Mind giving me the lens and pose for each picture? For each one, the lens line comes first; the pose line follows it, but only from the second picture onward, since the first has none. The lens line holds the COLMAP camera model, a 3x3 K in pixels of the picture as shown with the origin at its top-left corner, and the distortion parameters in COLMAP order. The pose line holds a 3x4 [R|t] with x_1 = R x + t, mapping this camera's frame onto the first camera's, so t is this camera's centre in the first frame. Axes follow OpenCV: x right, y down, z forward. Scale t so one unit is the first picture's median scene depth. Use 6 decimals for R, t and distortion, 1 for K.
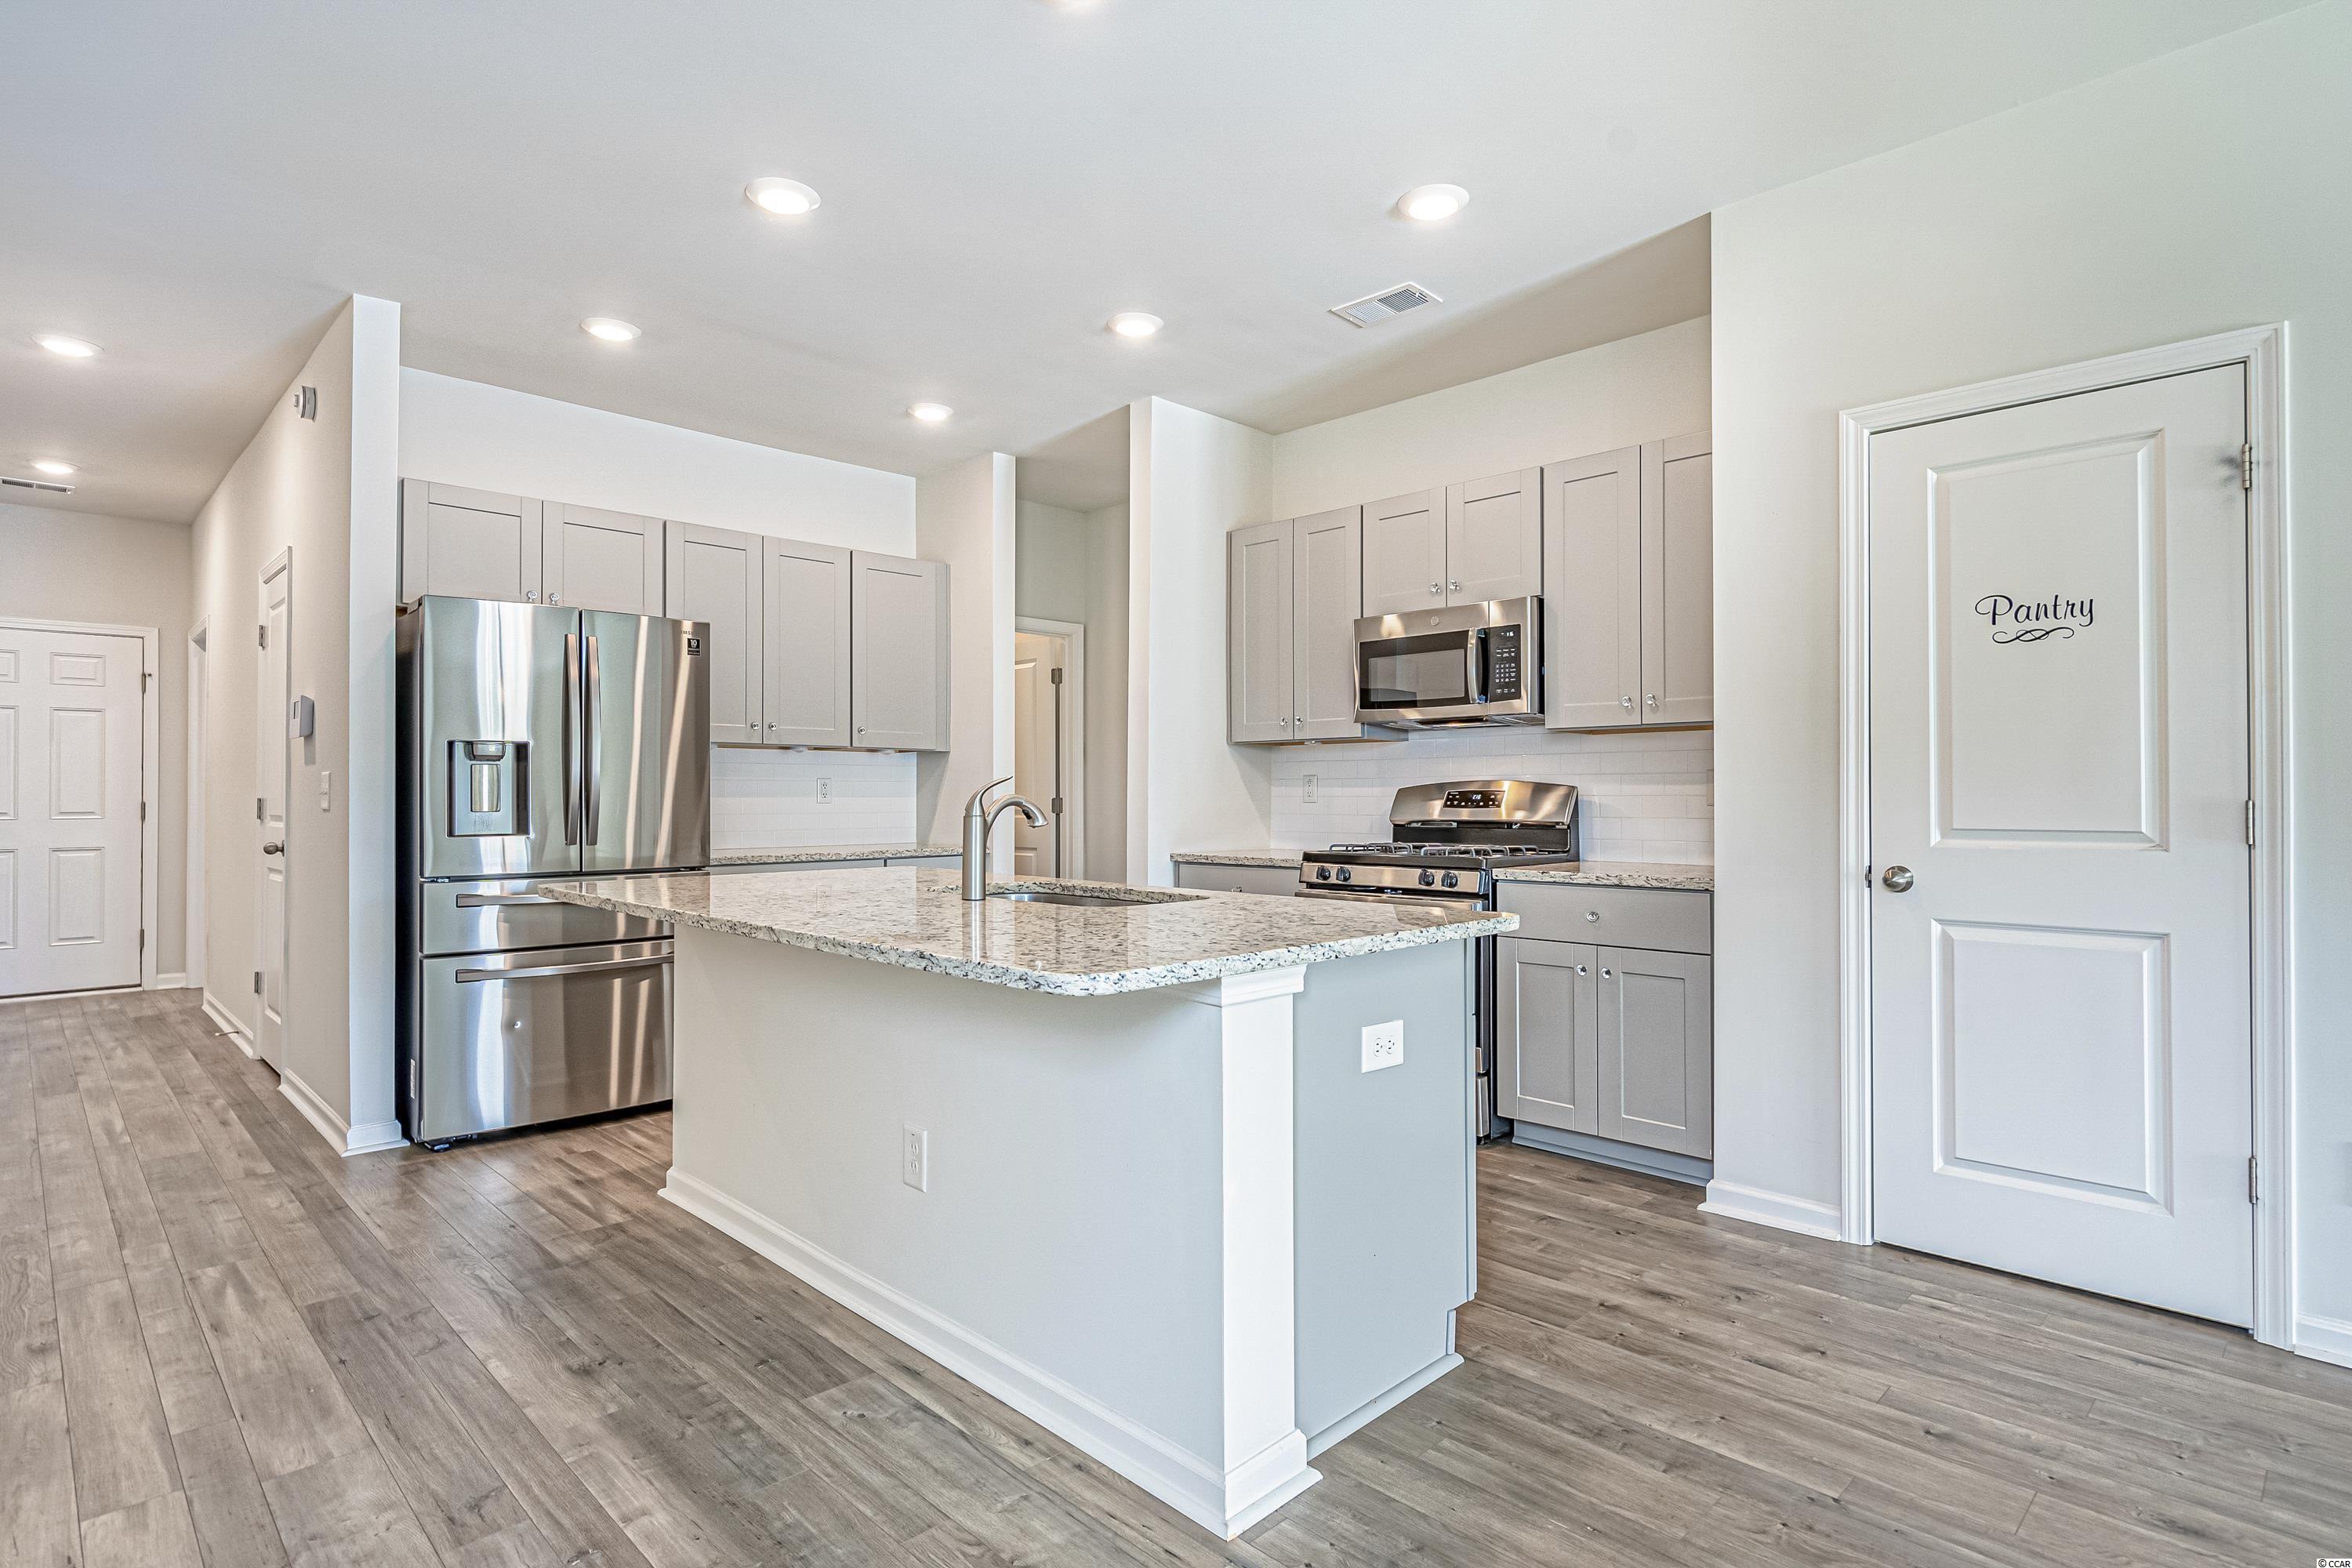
lens RADIAL K [[1187.7, 0, 1183.9], [0, 1187.7, 785.4], [0, 0, 1]] dist [0.003140, 0.000505]
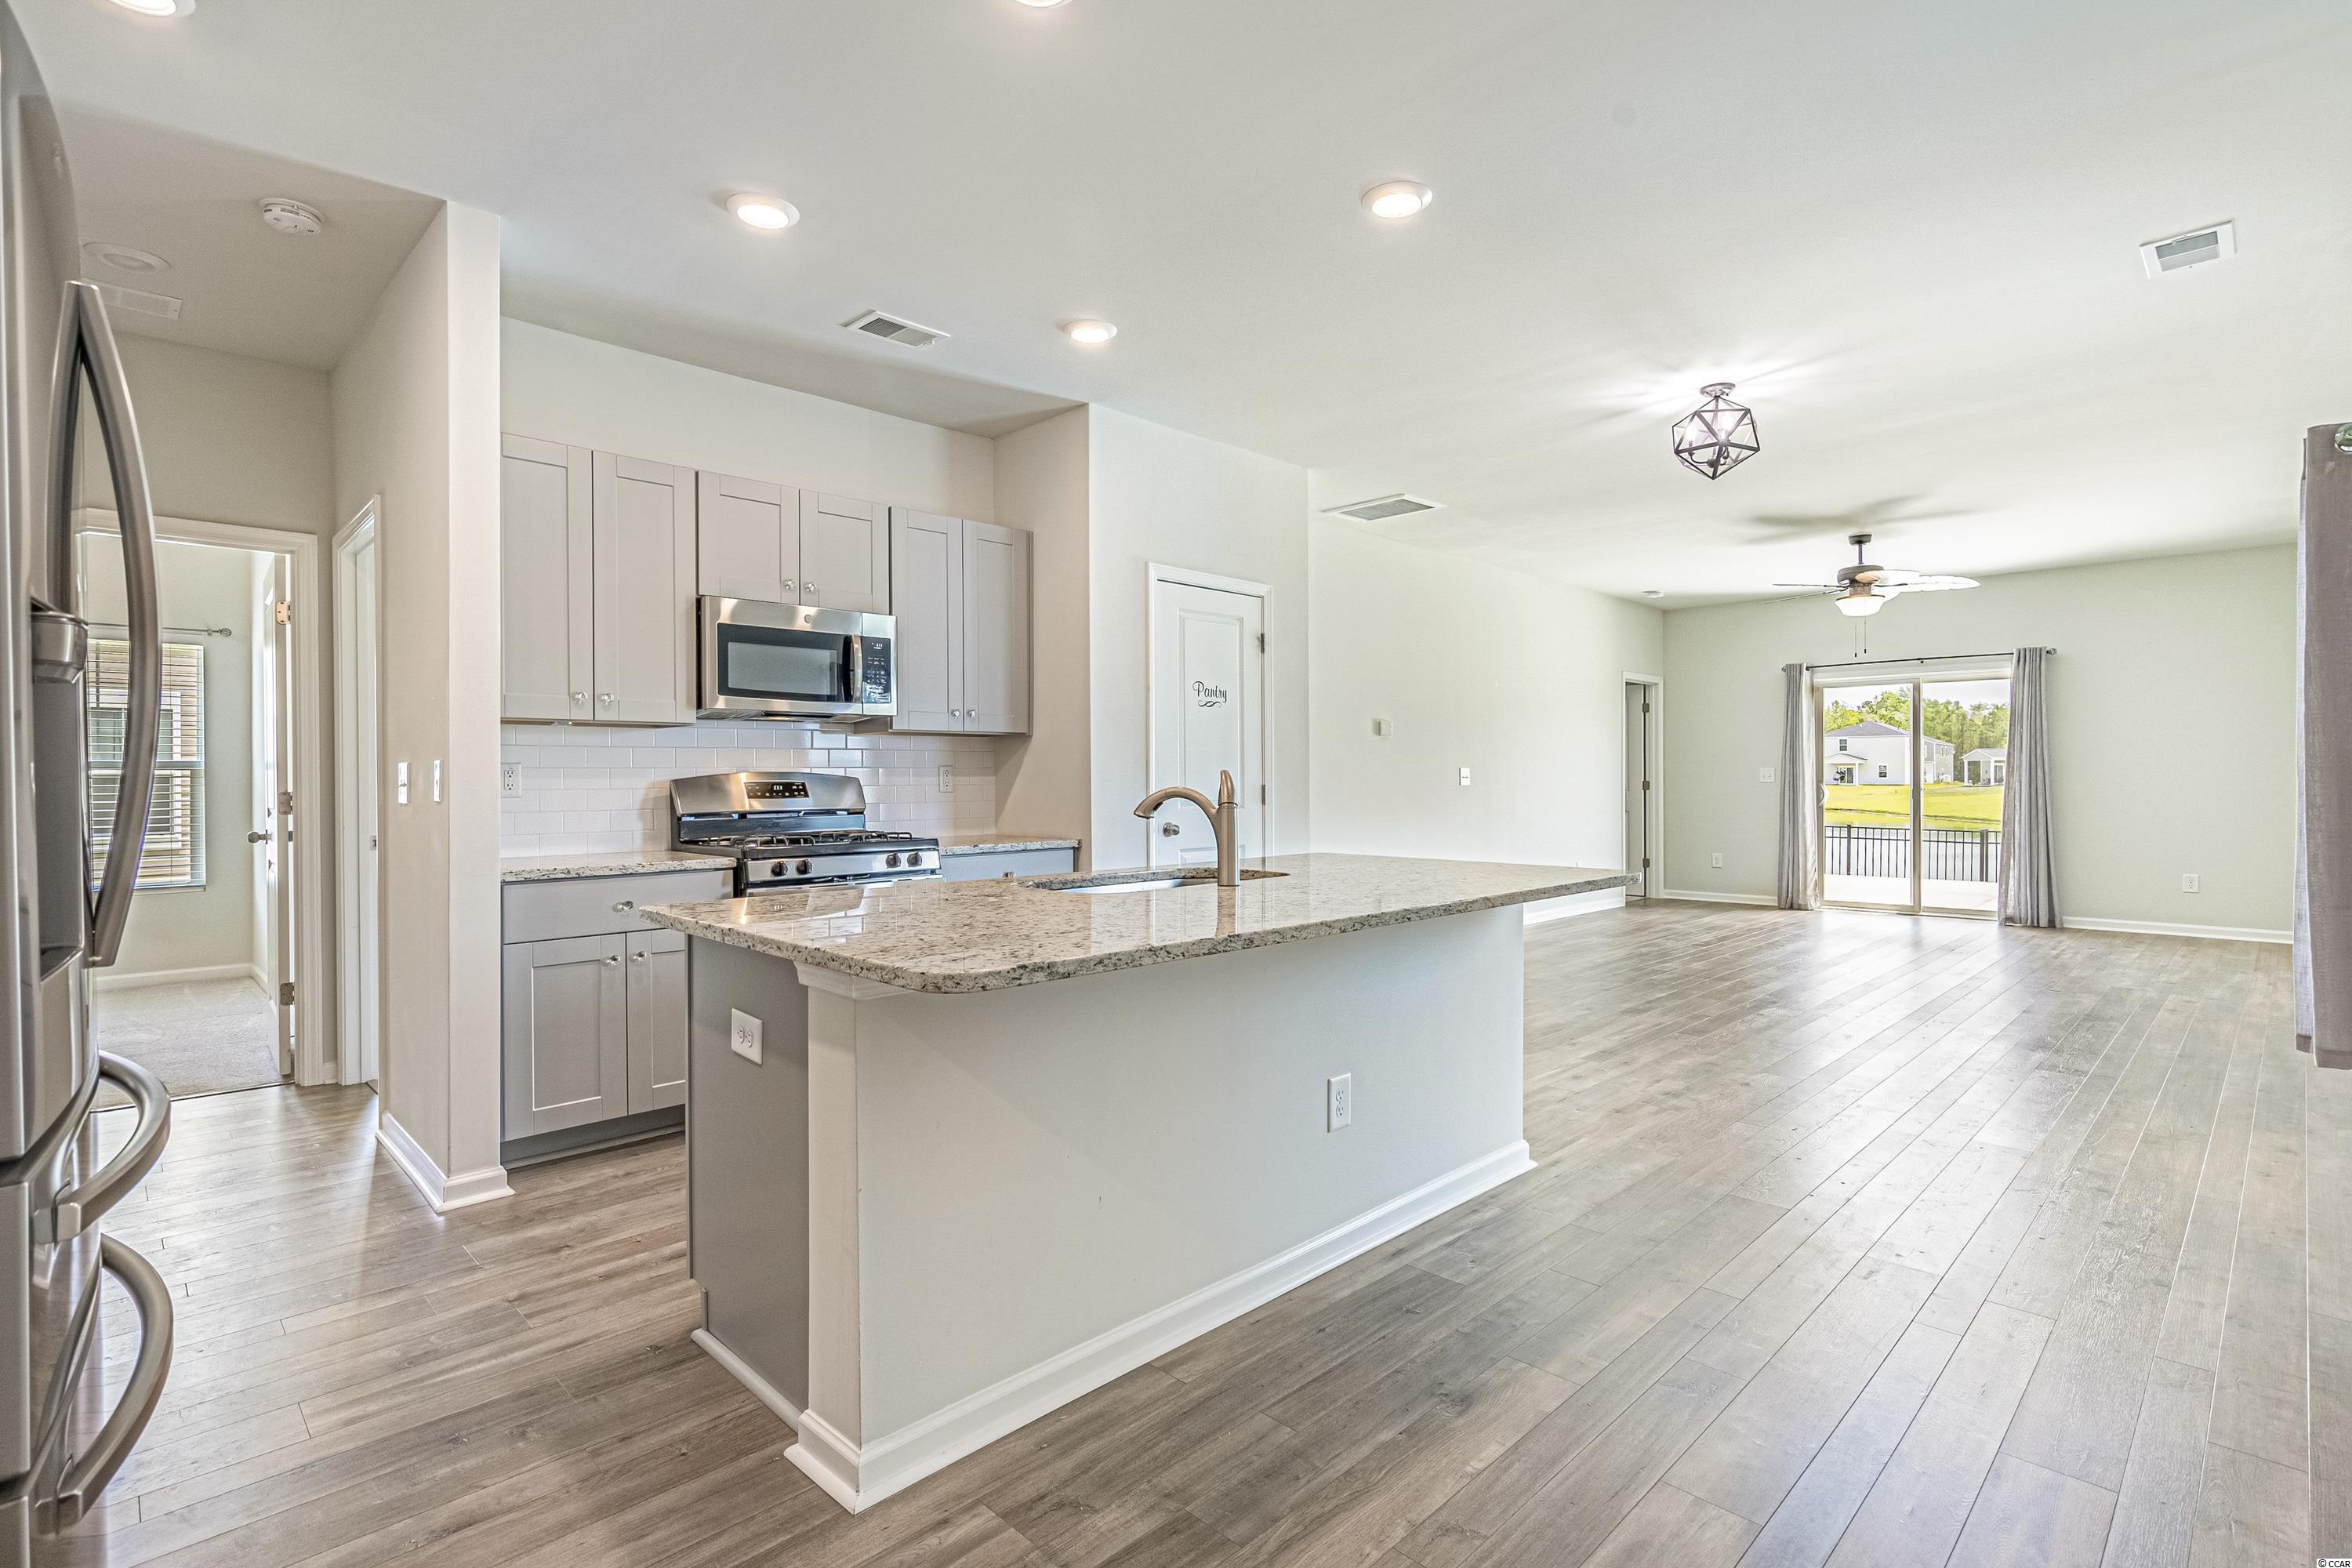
lens RADIAL K [[1094.4, 0, 1190.4], [0, 1094.4, 780.6], [0, 0, 1]] dist [-0.006972, 0.001941]
pose [[0.006726, -0.001990, 0.999975, -1.150914], [-0.003073, 0.999993, 0.002011, 0.000746], [-0.999973, -0.003086, 0.006720, 1.019768]]
